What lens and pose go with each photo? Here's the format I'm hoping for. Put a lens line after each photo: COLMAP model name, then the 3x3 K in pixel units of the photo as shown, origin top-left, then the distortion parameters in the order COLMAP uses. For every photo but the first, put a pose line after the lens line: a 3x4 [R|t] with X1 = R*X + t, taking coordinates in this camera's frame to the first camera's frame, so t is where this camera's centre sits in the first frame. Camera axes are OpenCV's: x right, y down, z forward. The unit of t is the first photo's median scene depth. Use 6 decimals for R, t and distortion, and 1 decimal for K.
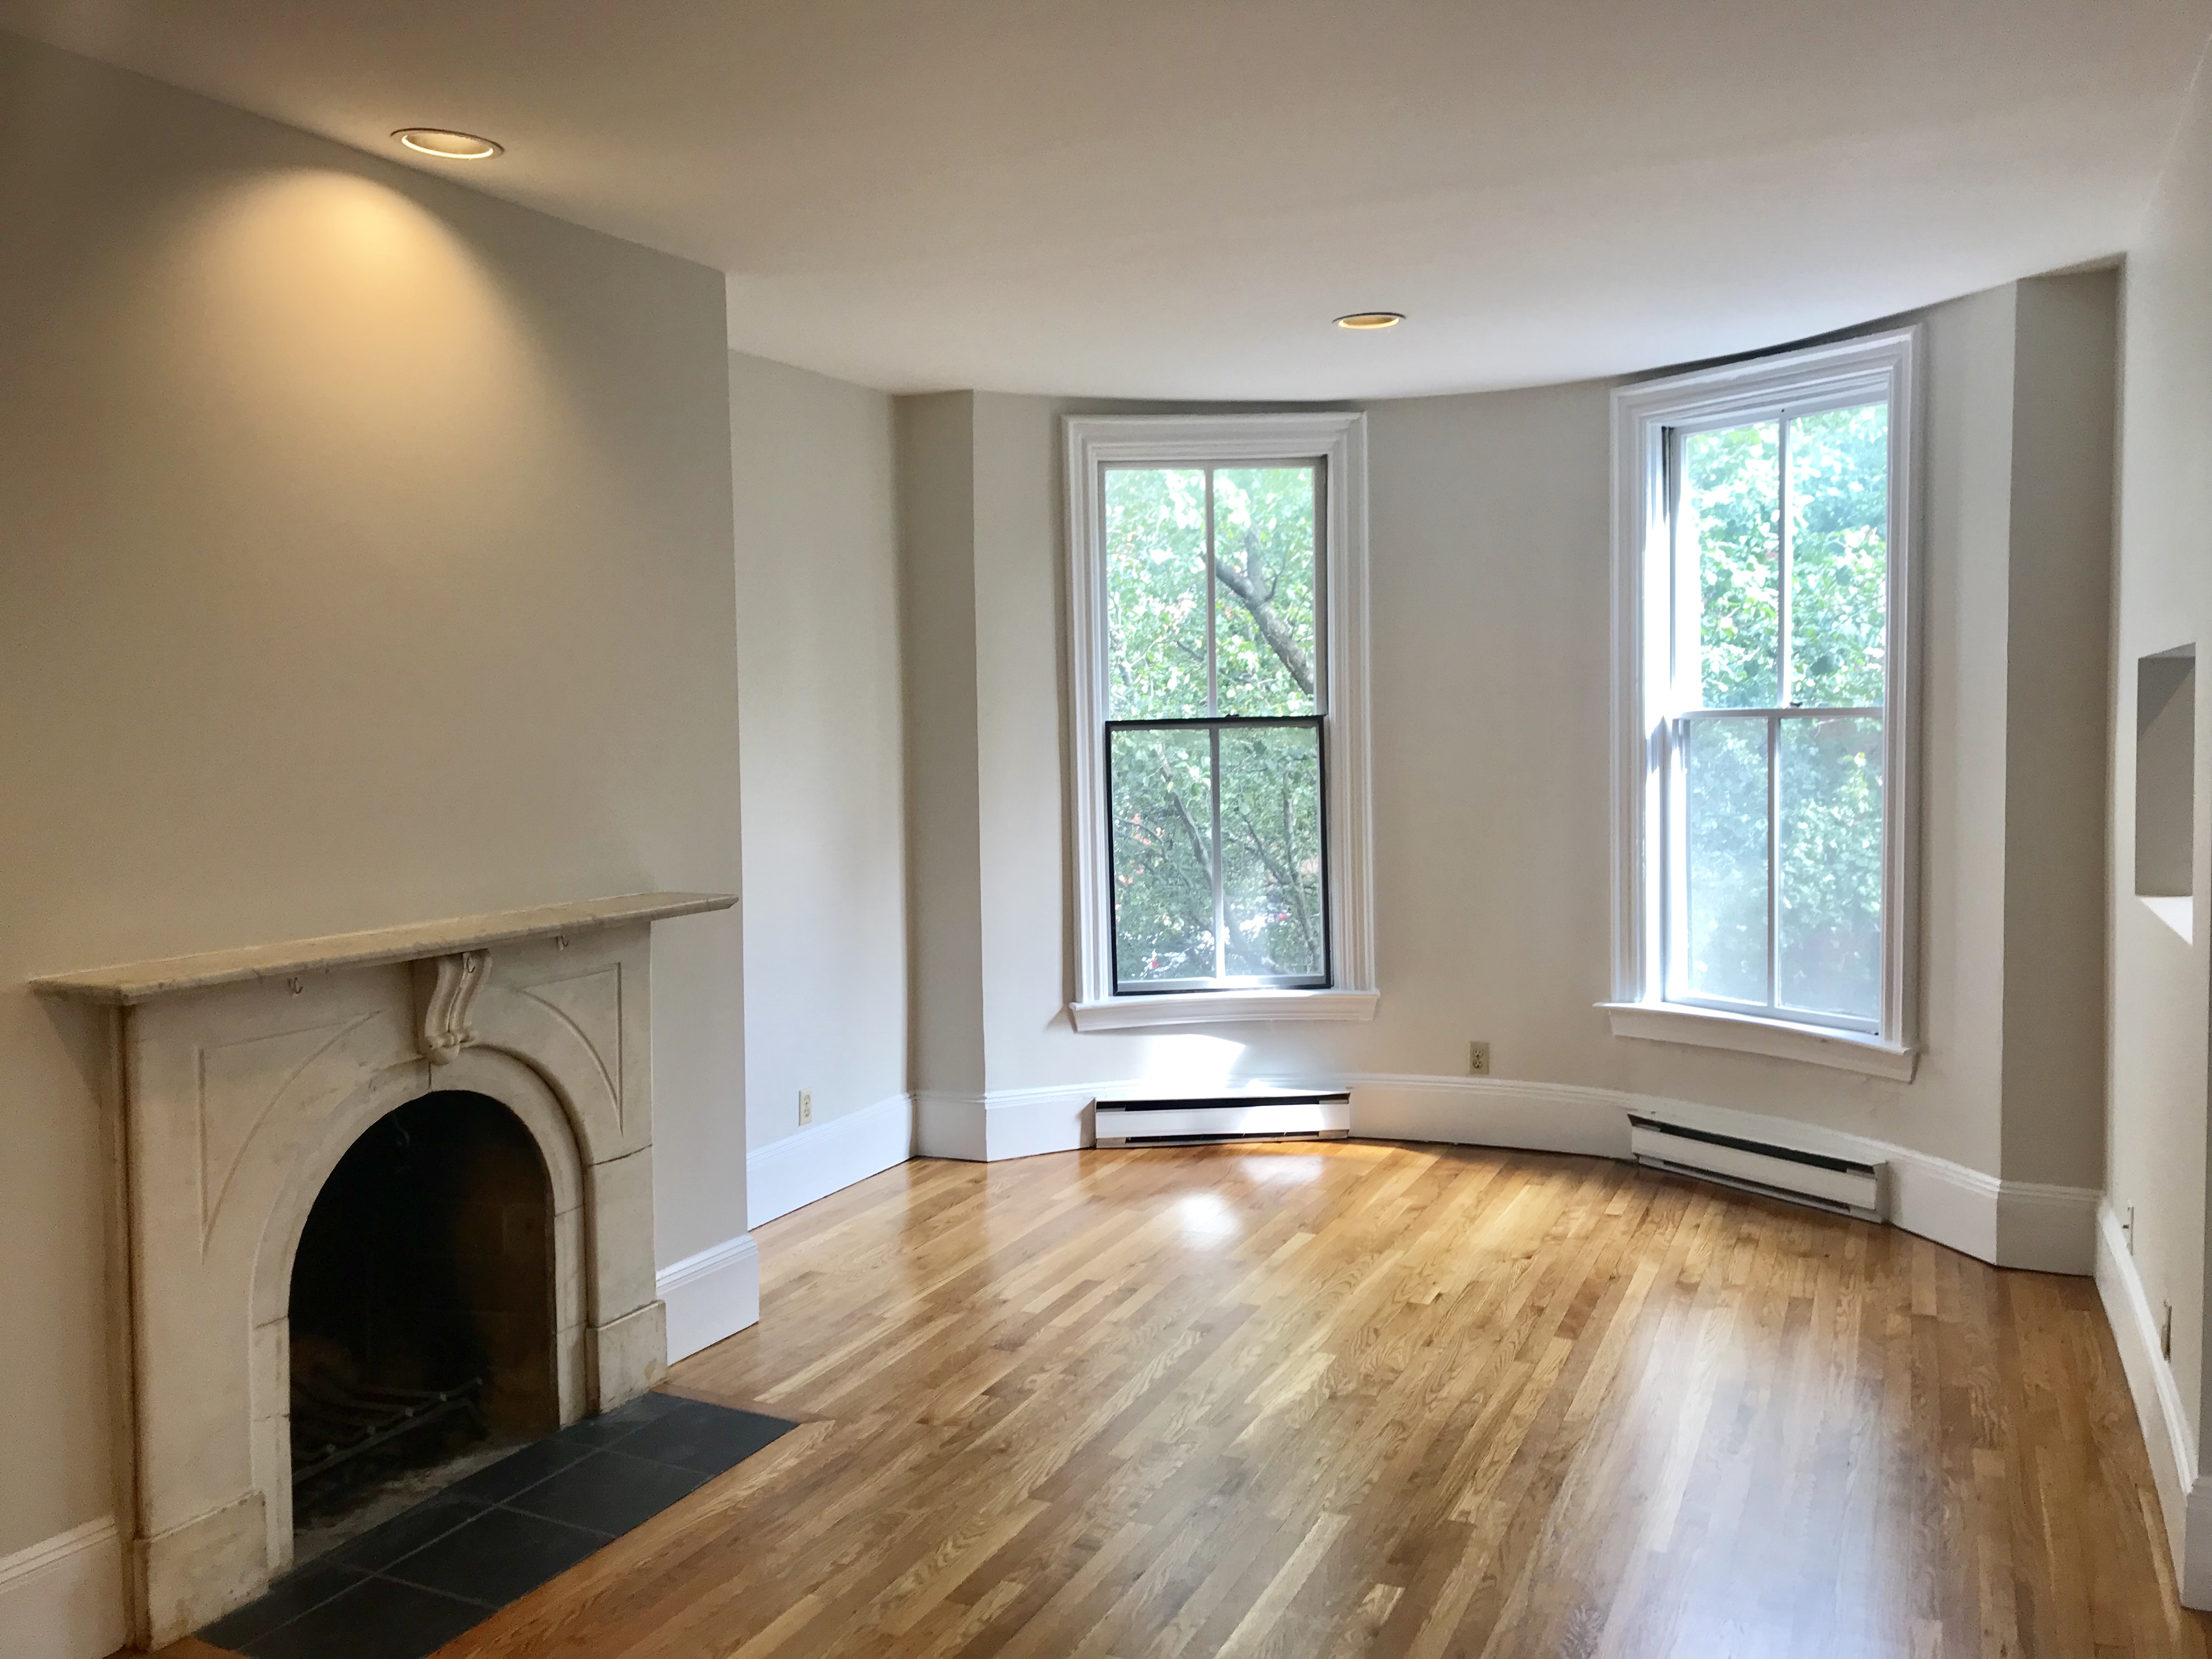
lens RADIAL K [[1800.9, 0, 1098.8], [0, 1800.9, 810.3], [0, 0, 1]] dist [0.031004, -0.008407]
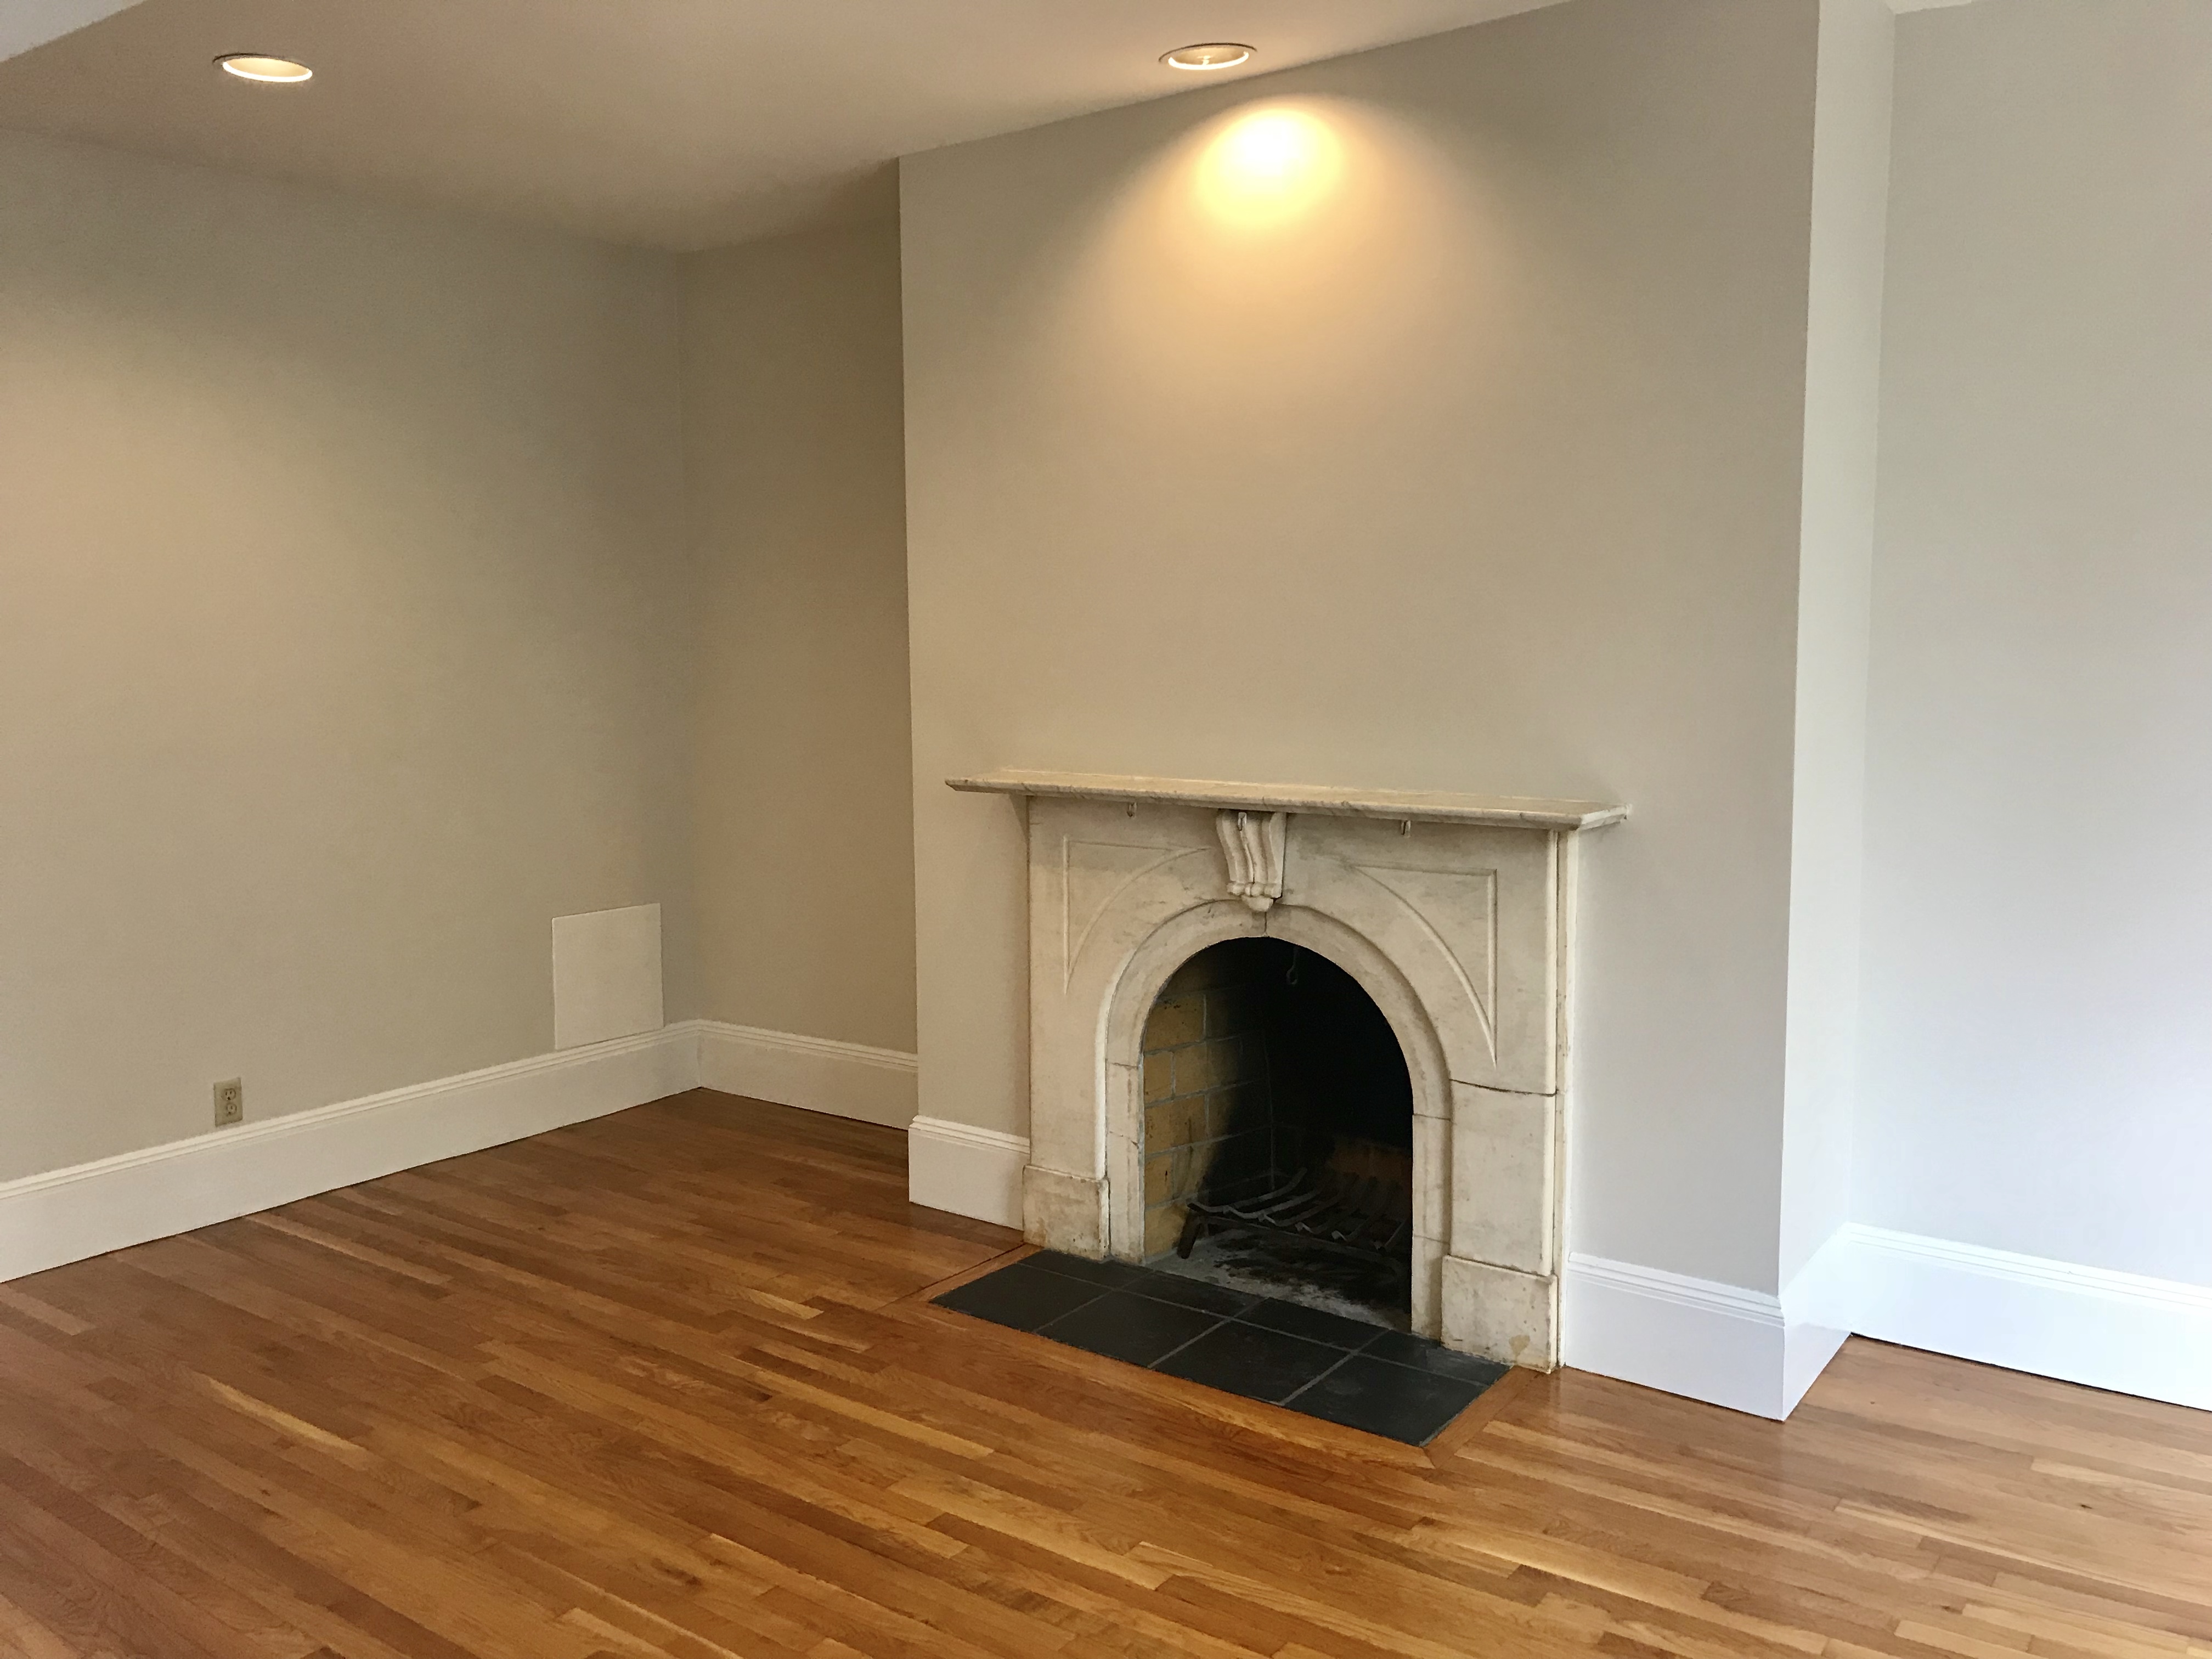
lens RADIAL K [[1800.9, 0, 1098.8], [0, 1800.9, 810.3], [0, 0, 1]] dist [0.031004, -0.008407]
pose [[-0.188584, 0.109878, -0.975891, 0.513880], [-0.046400, 0.991614, 0.120614, -0.034446], [0.980960, 0.068028, -0.181904, 0.794007]]
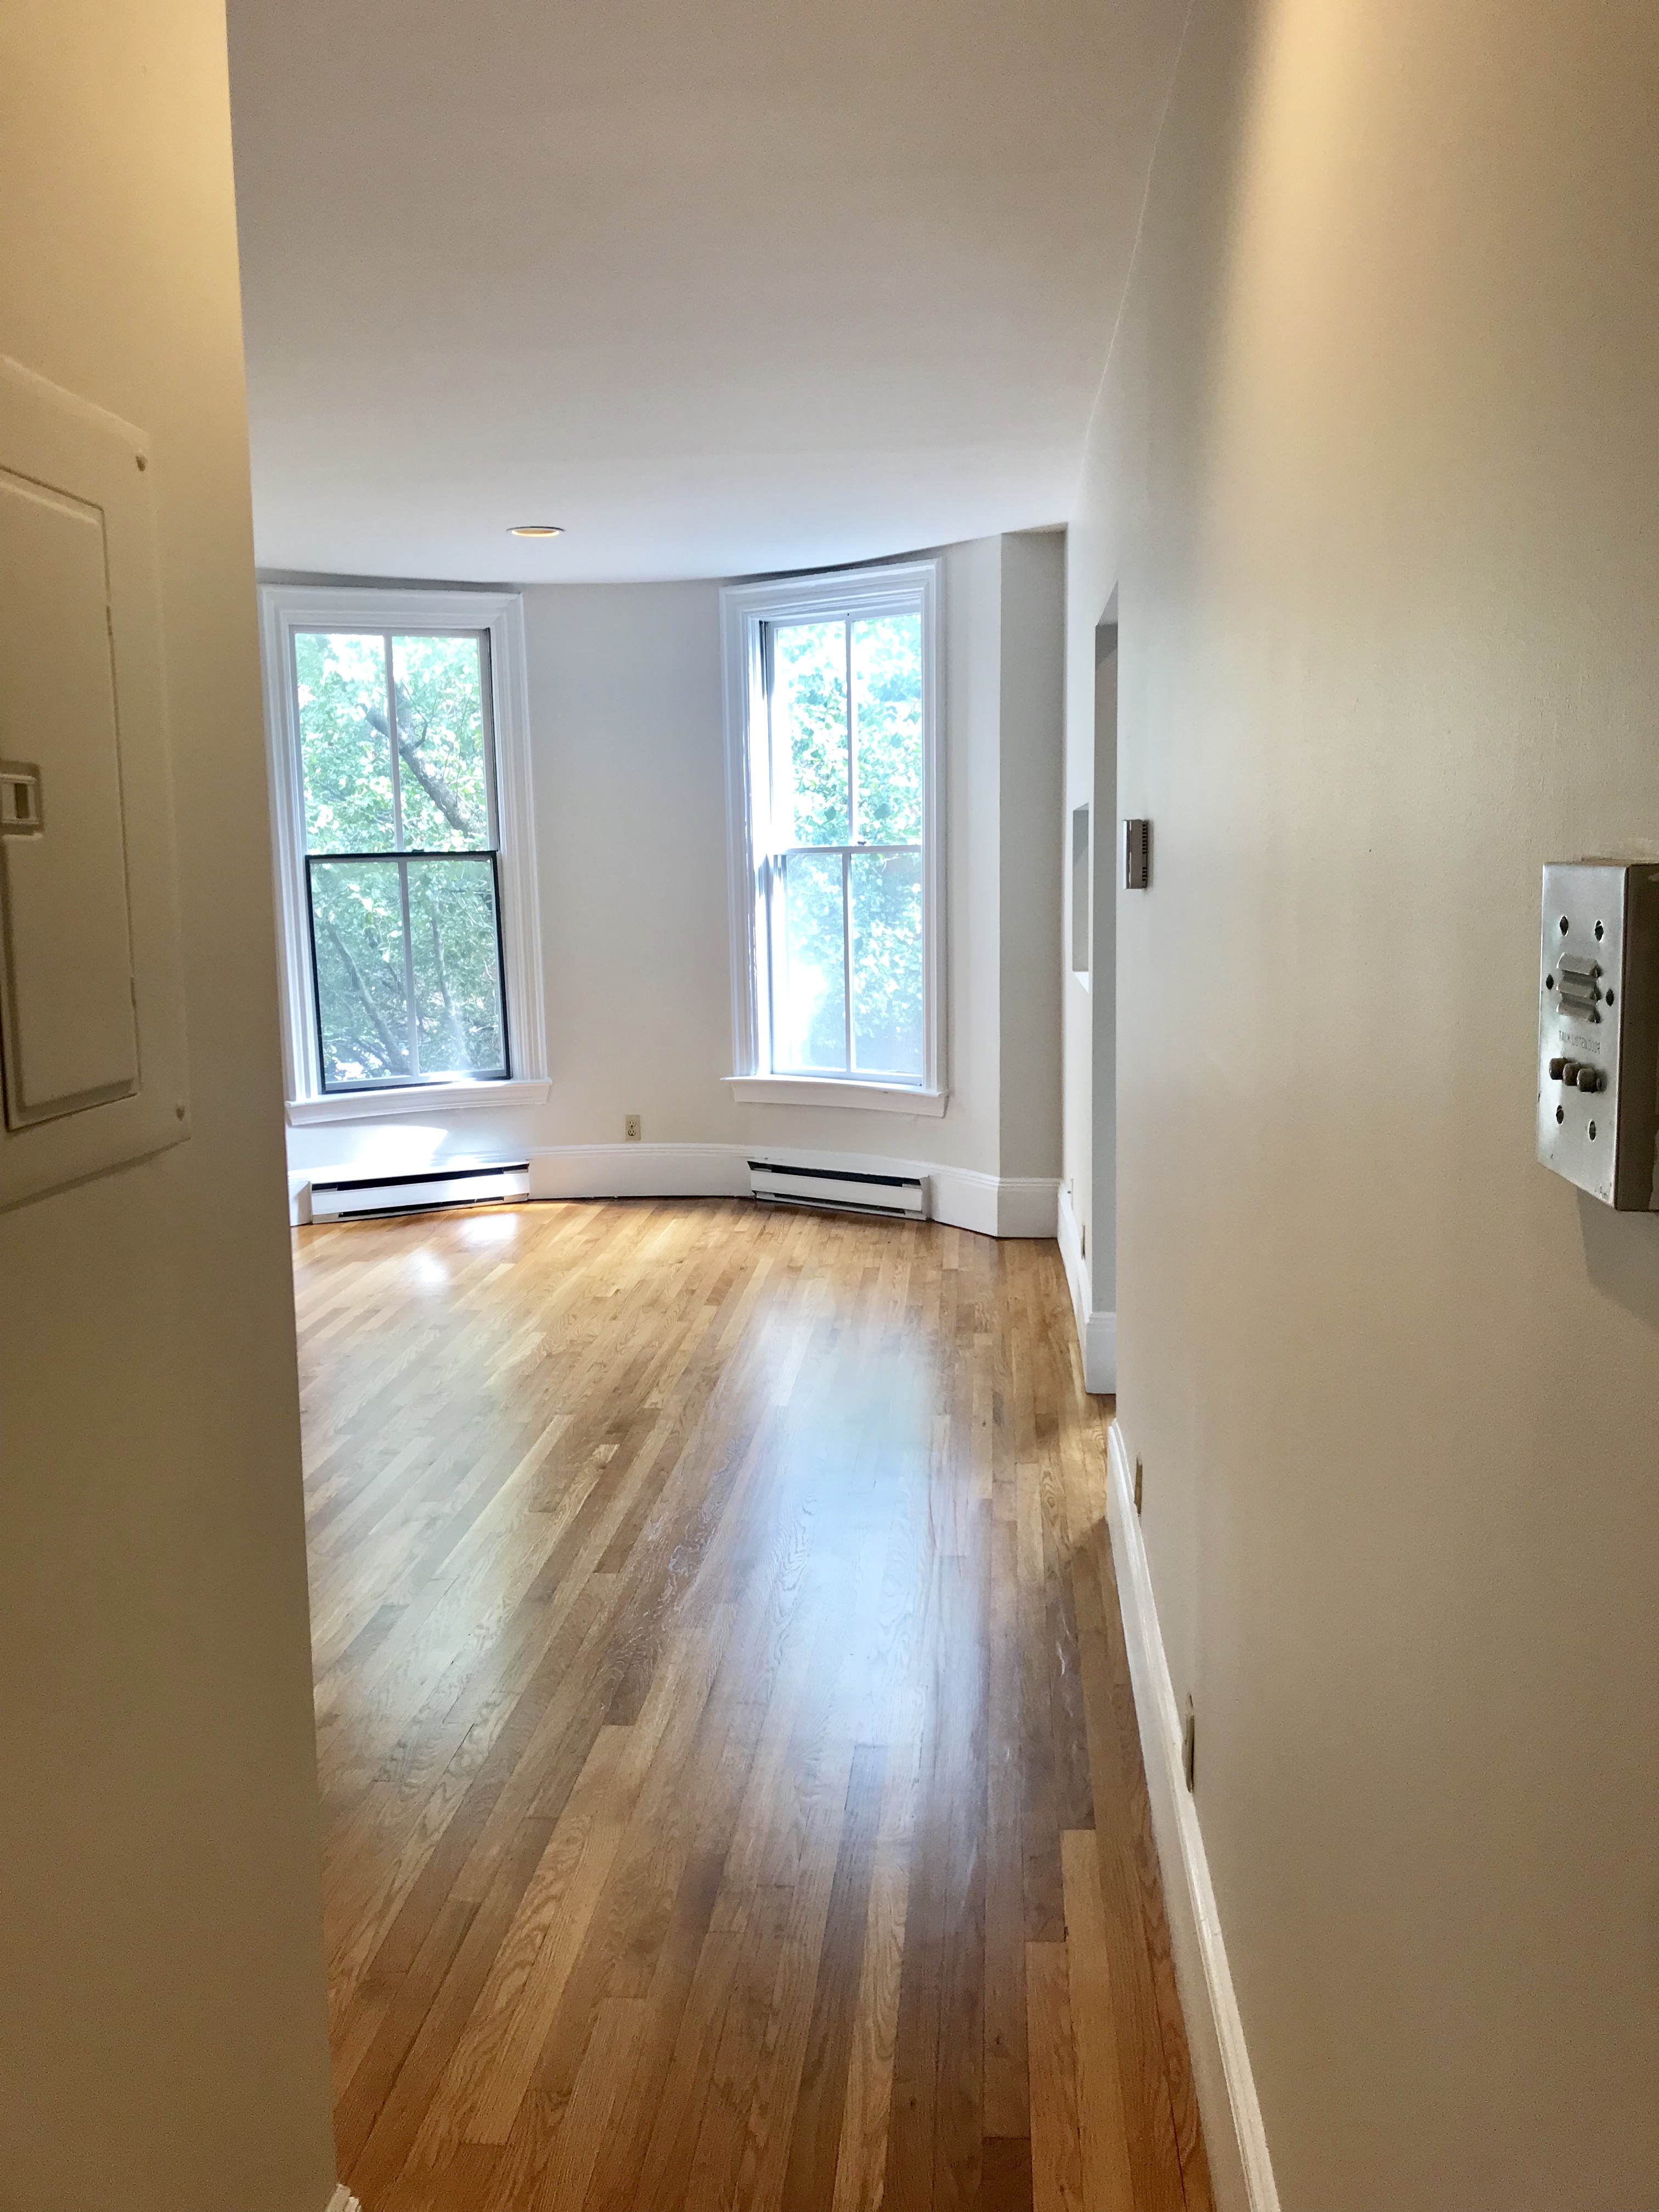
lens RADIAL K [[1800.9, 0, 829.5], [0, 1800.9, 1106.0], [0, 0, 1]] dist [0.031004, -0.008407]
pose [[0.941347, -0.048406, 0.333950, -0.095868], [0.020172, 0.995960, 0.087503, 0.020616], [-0.336837, -0.075634, 0.938520, -0.269204]]
